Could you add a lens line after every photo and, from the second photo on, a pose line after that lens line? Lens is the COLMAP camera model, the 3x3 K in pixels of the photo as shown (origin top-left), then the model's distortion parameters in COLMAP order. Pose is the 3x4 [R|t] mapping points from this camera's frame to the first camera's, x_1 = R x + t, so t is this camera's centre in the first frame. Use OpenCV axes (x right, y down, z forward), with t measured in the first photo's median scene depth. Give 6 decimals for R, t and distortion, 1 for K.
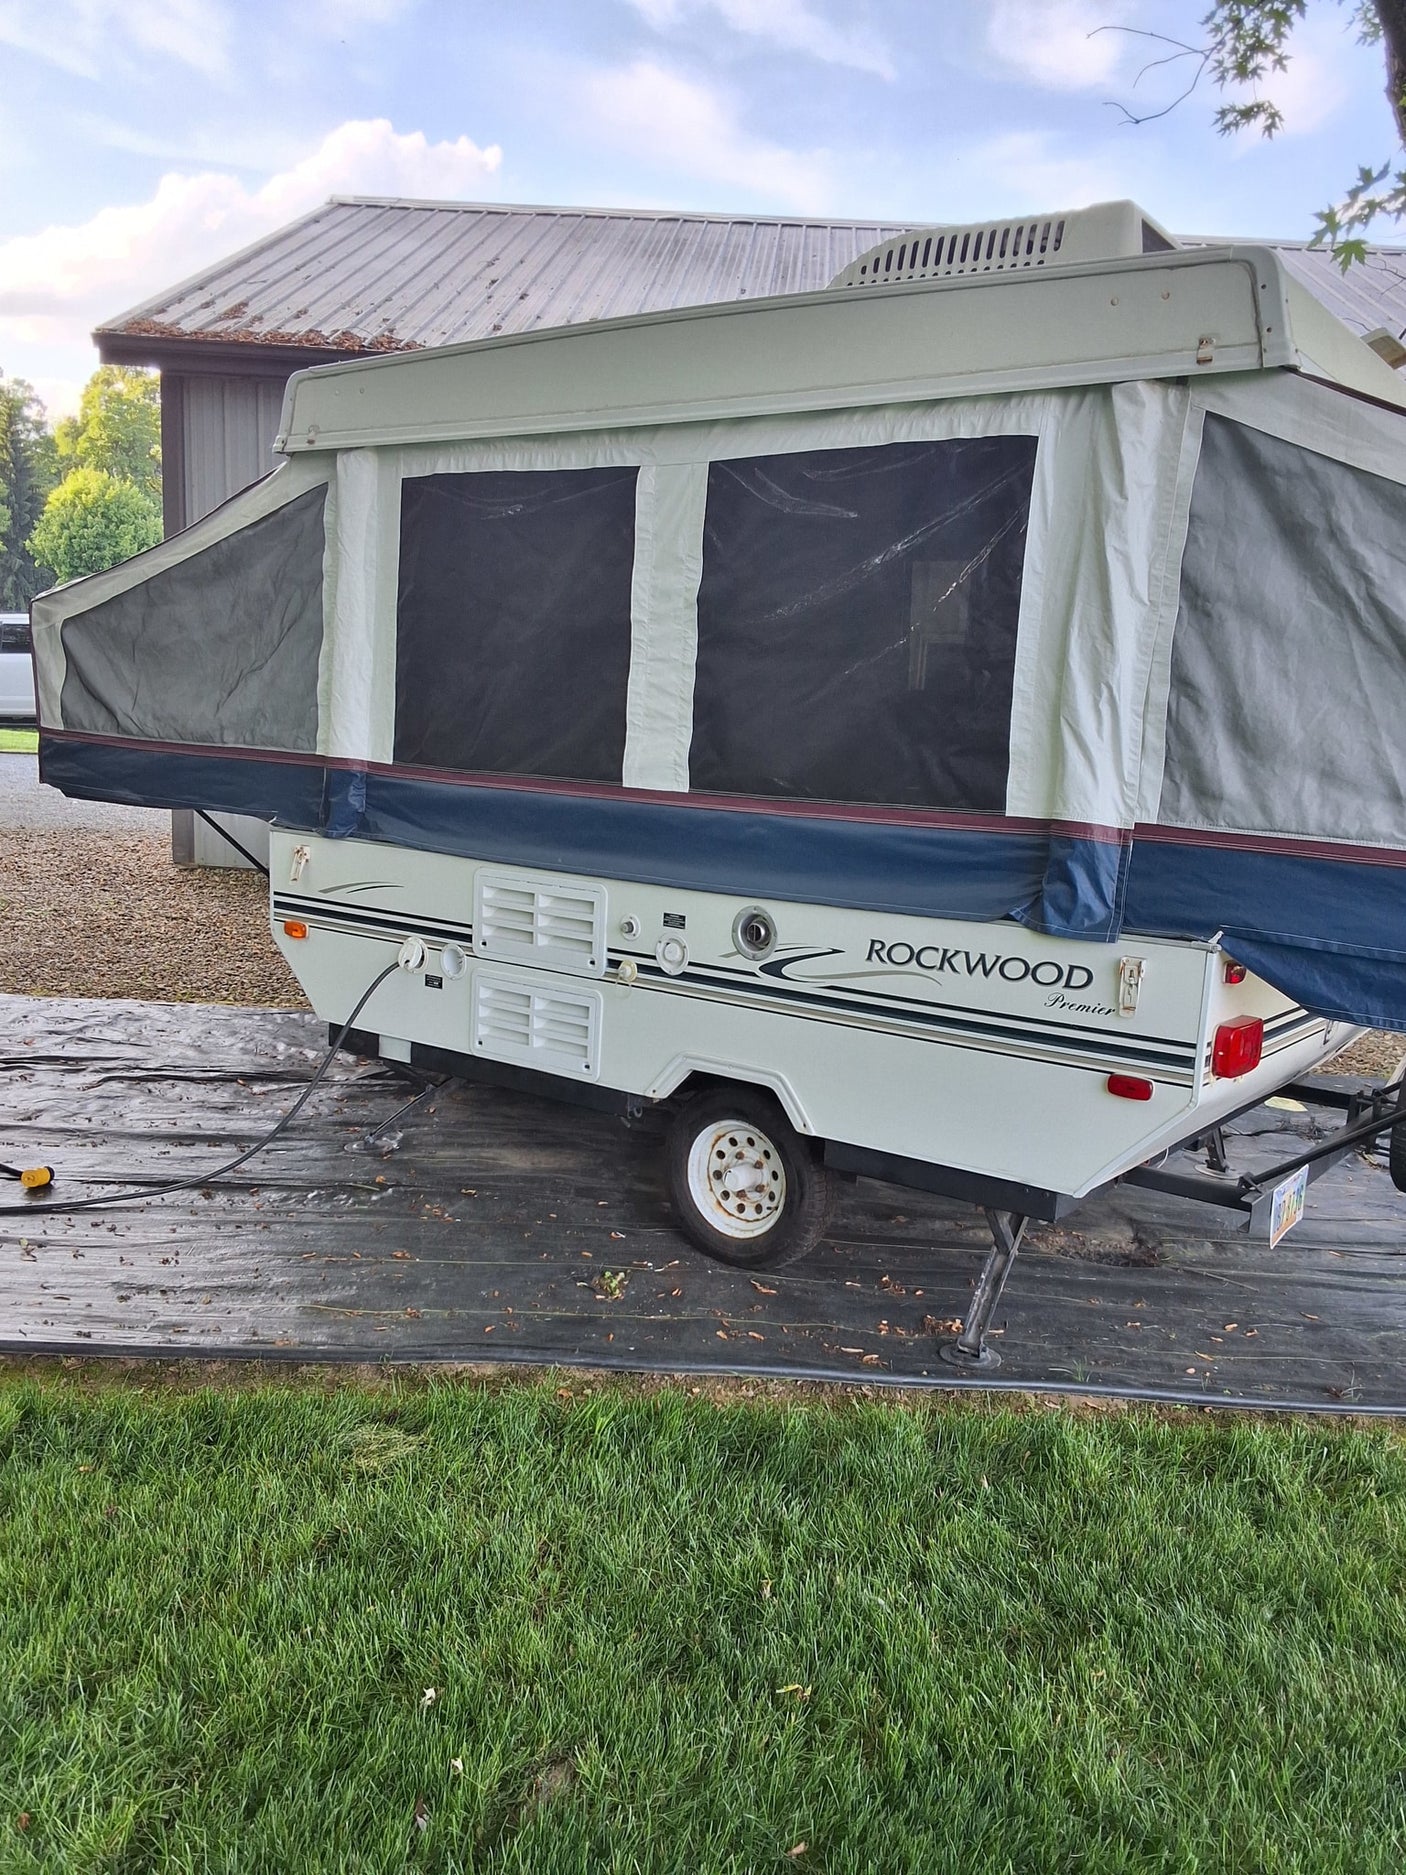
lens RADIAL K [[1540.4, 0, 722.5], [0, 1540.4, 961.8], [0, 0, 1]] dist [0.144160, -0.252776]
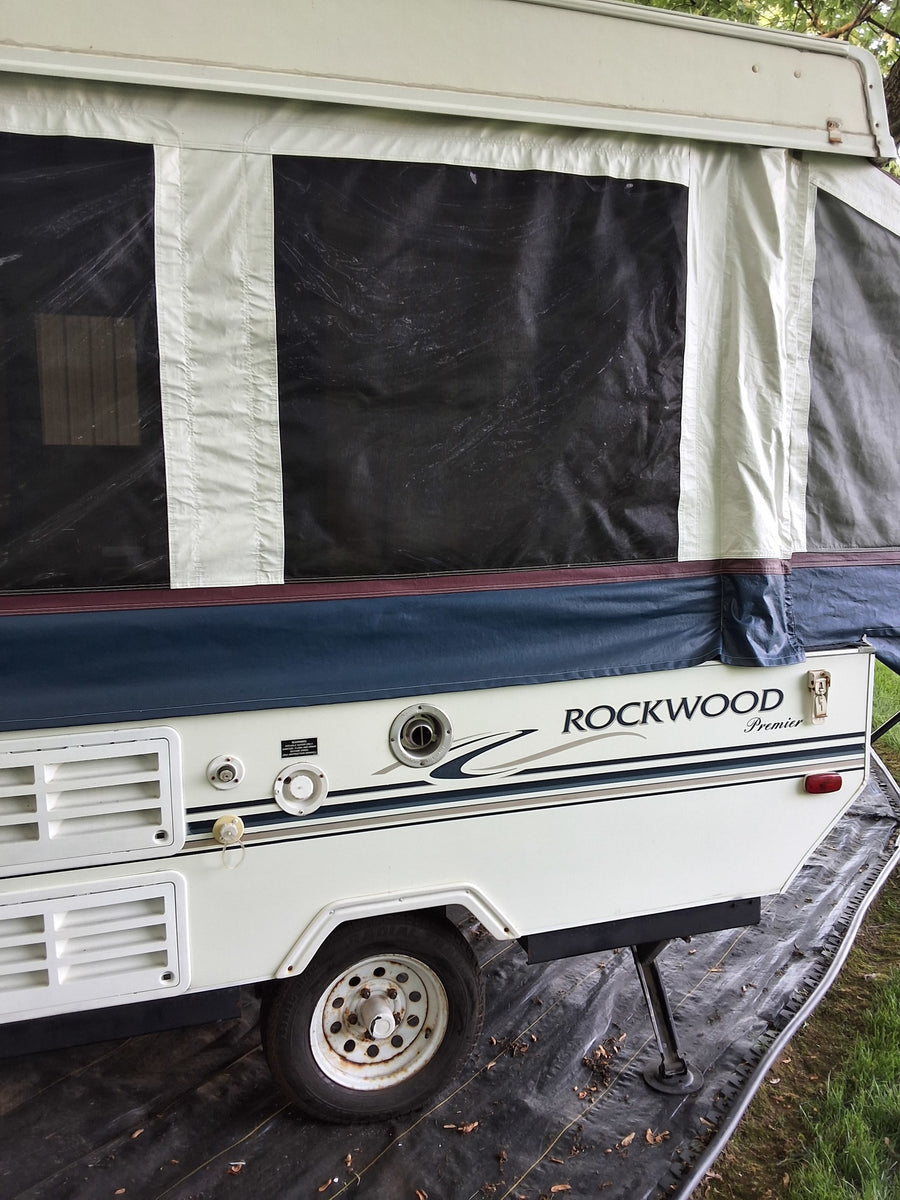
lens RADIAL K [[965.4, 0, 476.9], [0, 965.4, 612.2], [0, 0, 1]] dist [0.132842, -0.226581]
pose [[0.586035, -0.171666, 0.791893, -0.370174], [0.169366, 0.981664, 0.087466, -0.126463], [-0.792388, 0.082862, 0.604364, 0.649957]]
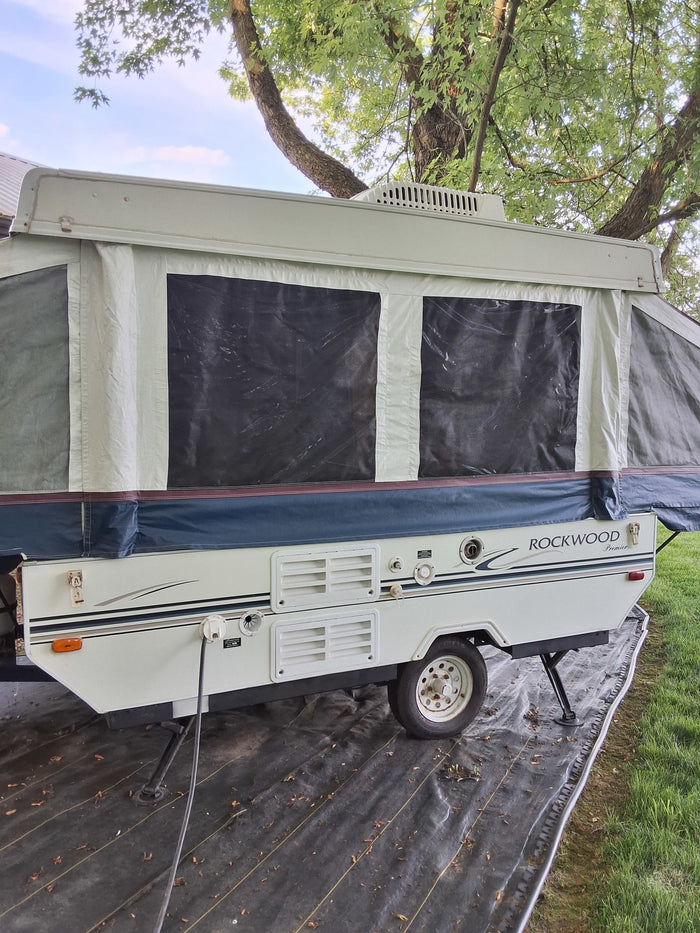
lens RADIAL K [[750.6, 0, 370.9], [0, 750.6, 476.0], [0, 0, 1]] dist [0.132842, -0.226581]
pose [[0.471330, -0.127570, 0.872682, -0.816188], [0.158214, 0.985662, 0.058635, -0.178828], [-0.867650, 0.110434, 0.484756, 0.657505]]
